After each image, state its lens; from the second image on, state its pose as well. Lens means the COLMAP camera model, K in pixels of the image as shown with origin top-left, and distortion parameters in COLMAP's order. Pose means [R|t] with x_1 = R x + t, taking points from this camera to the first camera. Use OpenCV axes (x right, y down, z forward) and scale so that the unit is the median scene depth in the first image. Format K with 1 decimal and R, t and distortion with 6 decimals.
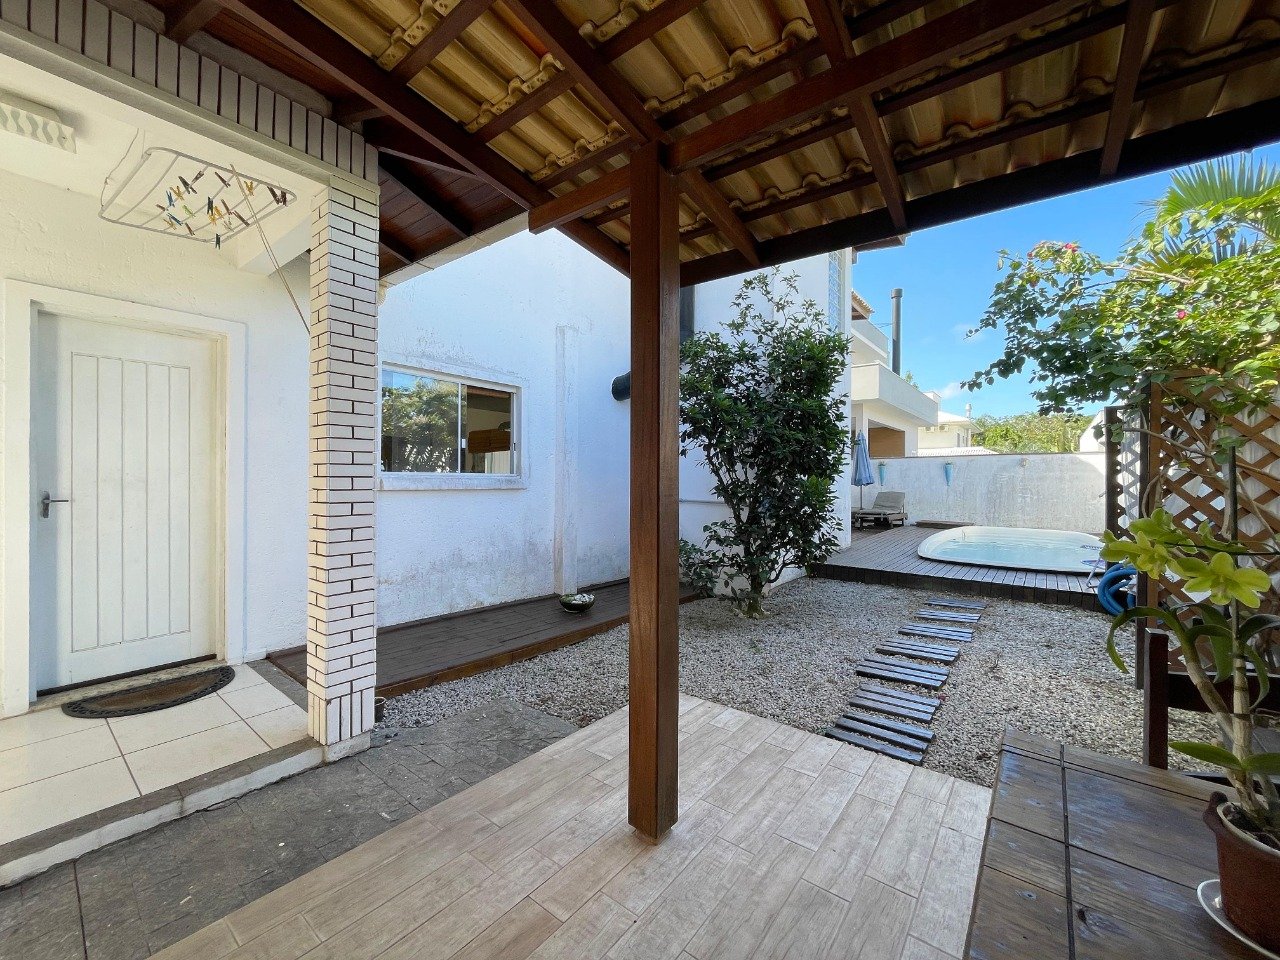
lens RADIAL K [[524.1, 0, 640.0], [0, 524.1, 480.0], [0, 0, 1]] dist [-0.004861, 0.000521]
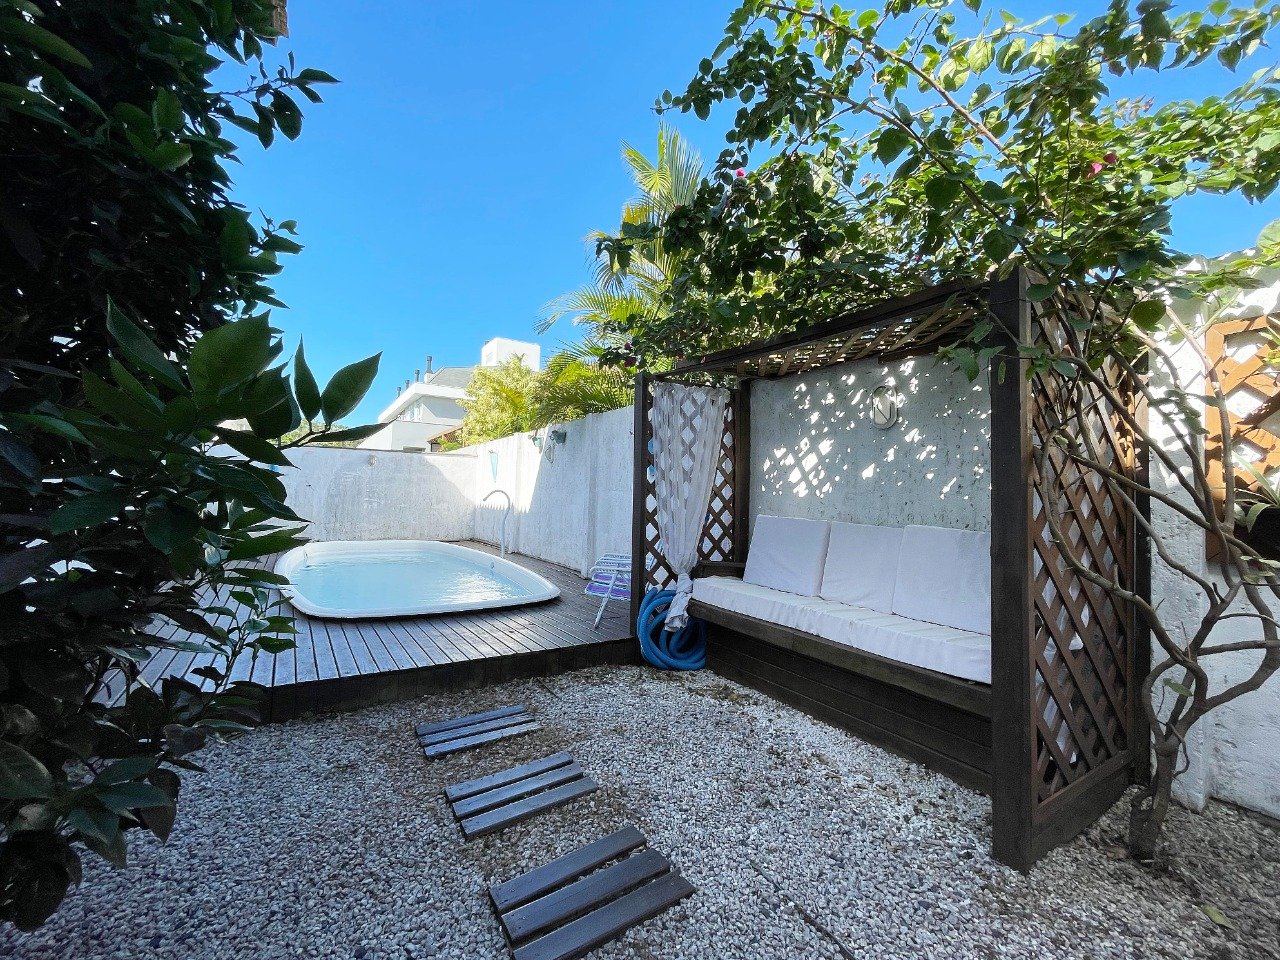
lens RADIAL K [[524.1, 0, 640.0], [0, 524.1, 480.0], [0, 0, 1]] dist [-0.004861, 0.000521]
pose [[0.322301, 0.036478, 0.945934, 0.207338], [-0.025284, 0.999232, -0.029919, 0.027417], [-0.946300, -0.014275, 0.322976, 0.763547]]
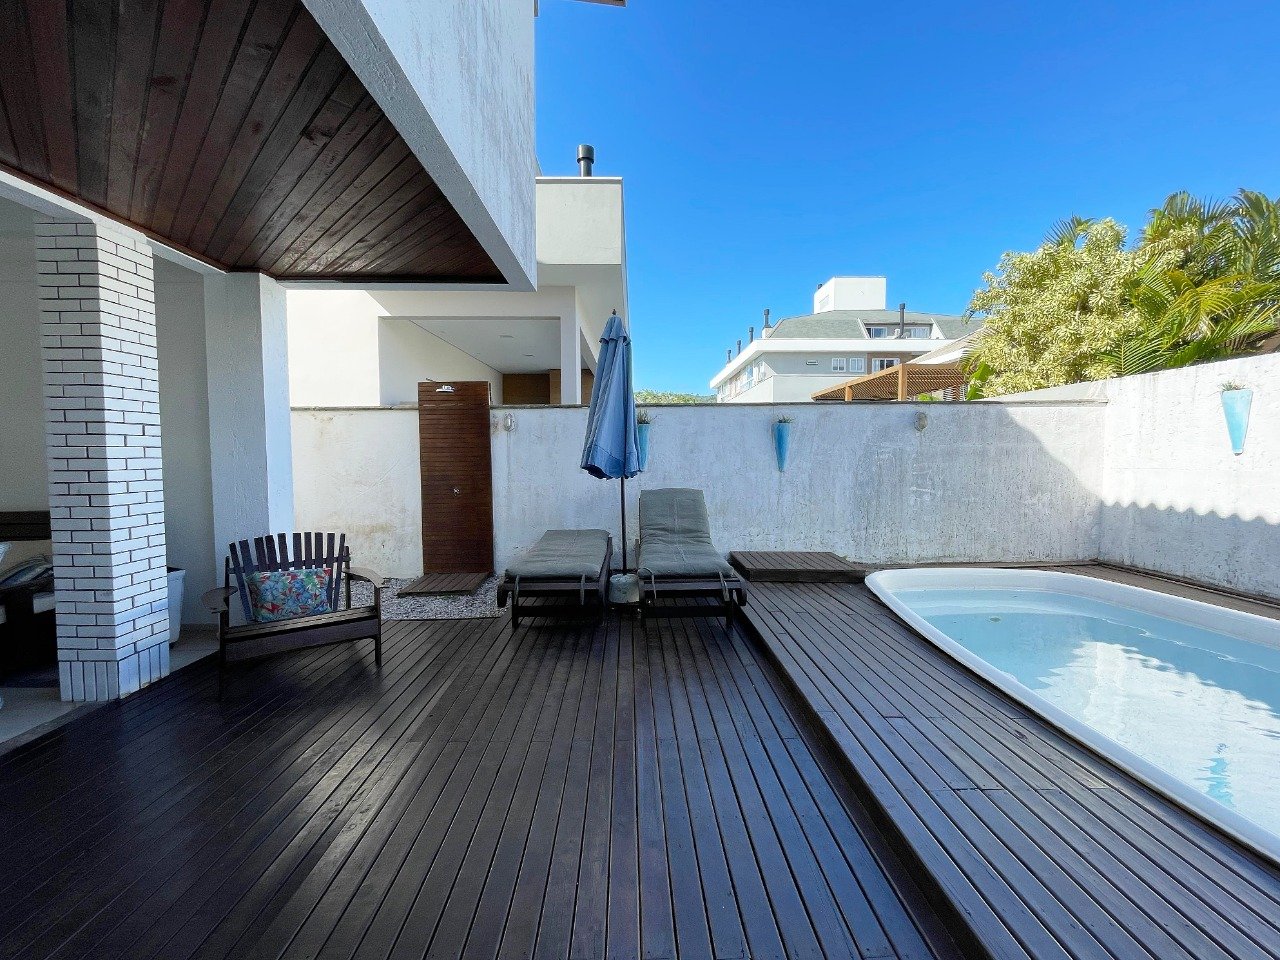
lens RADIAL K [[524.1, 0, 640.0], [0, 524.1, 480.0], [0, 0, 1]] dist [-0.004861, 0.000521]
pose [[0.781033, -0.037392, 0.623369, 0.544138], [0.003256, 0.998436, 0.055811, -0.016385], [-0.624481, -0.041561, 0.779933, 1.806826]]
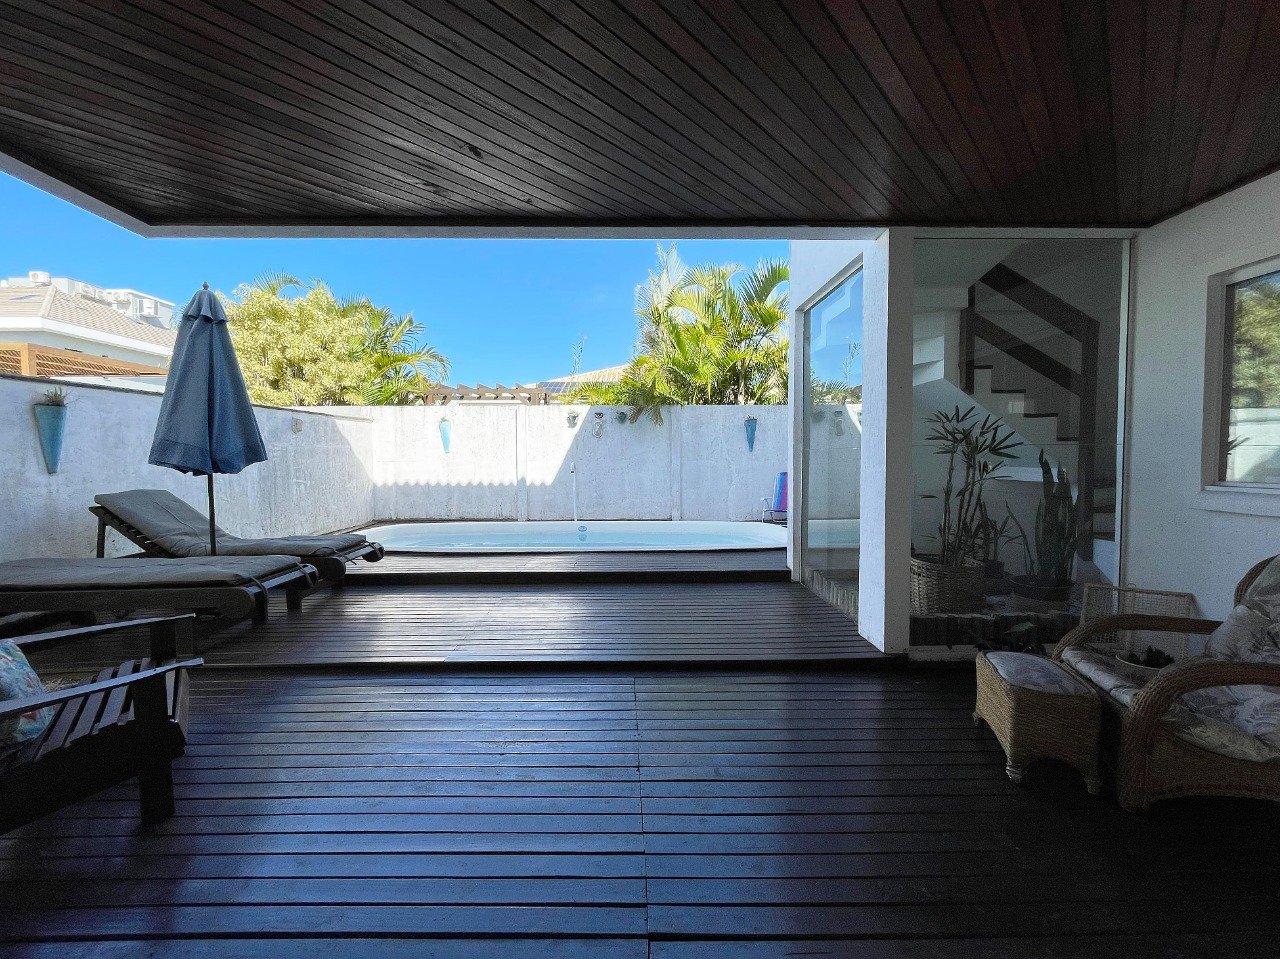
lens RADIAL K [[524.1, 0, 640.0], [0, 524.1, 479.5], [0, 0, 1]] dist [-0.004861, 0.000521]
pose [[-0.619118, -0.032099, 0.784642, 0.095498], [0.003695, 0.999034, 0.043785, 0.006381], [-0.785289, 0.030008, -0.618401, 2.435685]]
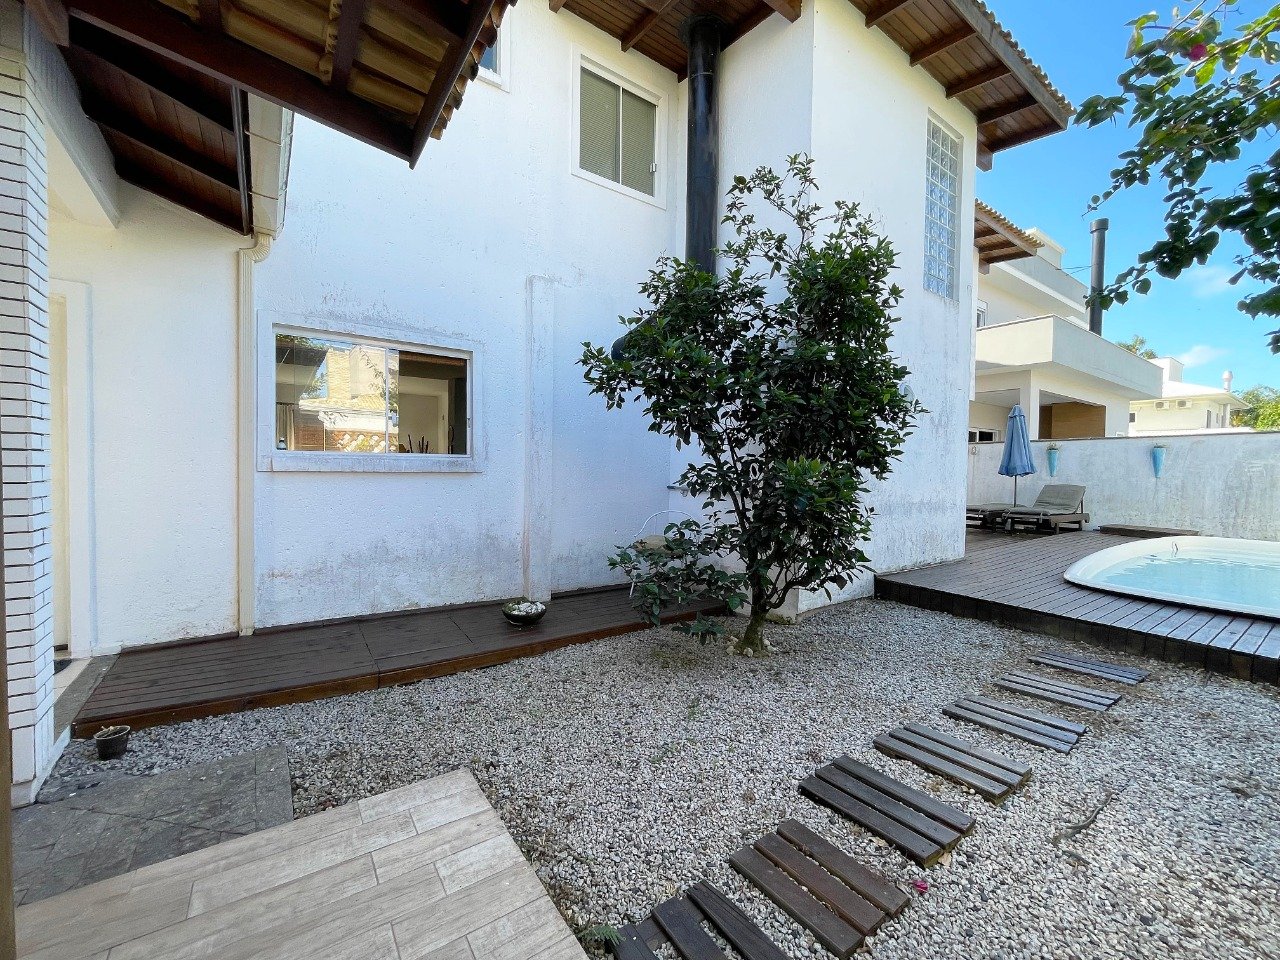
lens RADIAL K [[524.1, 0, 640.0], [0, 524.1, 480.0], [0, 0, 1]] dist [-0.004861, 0.000521]
pose [[0.957989, 0.015925, -0.286363, 0.281933], [-0.008964, 0.999632, 0.025603, 0.005282], [0.286665, -0.021960, 0.957779, 0.273837]]
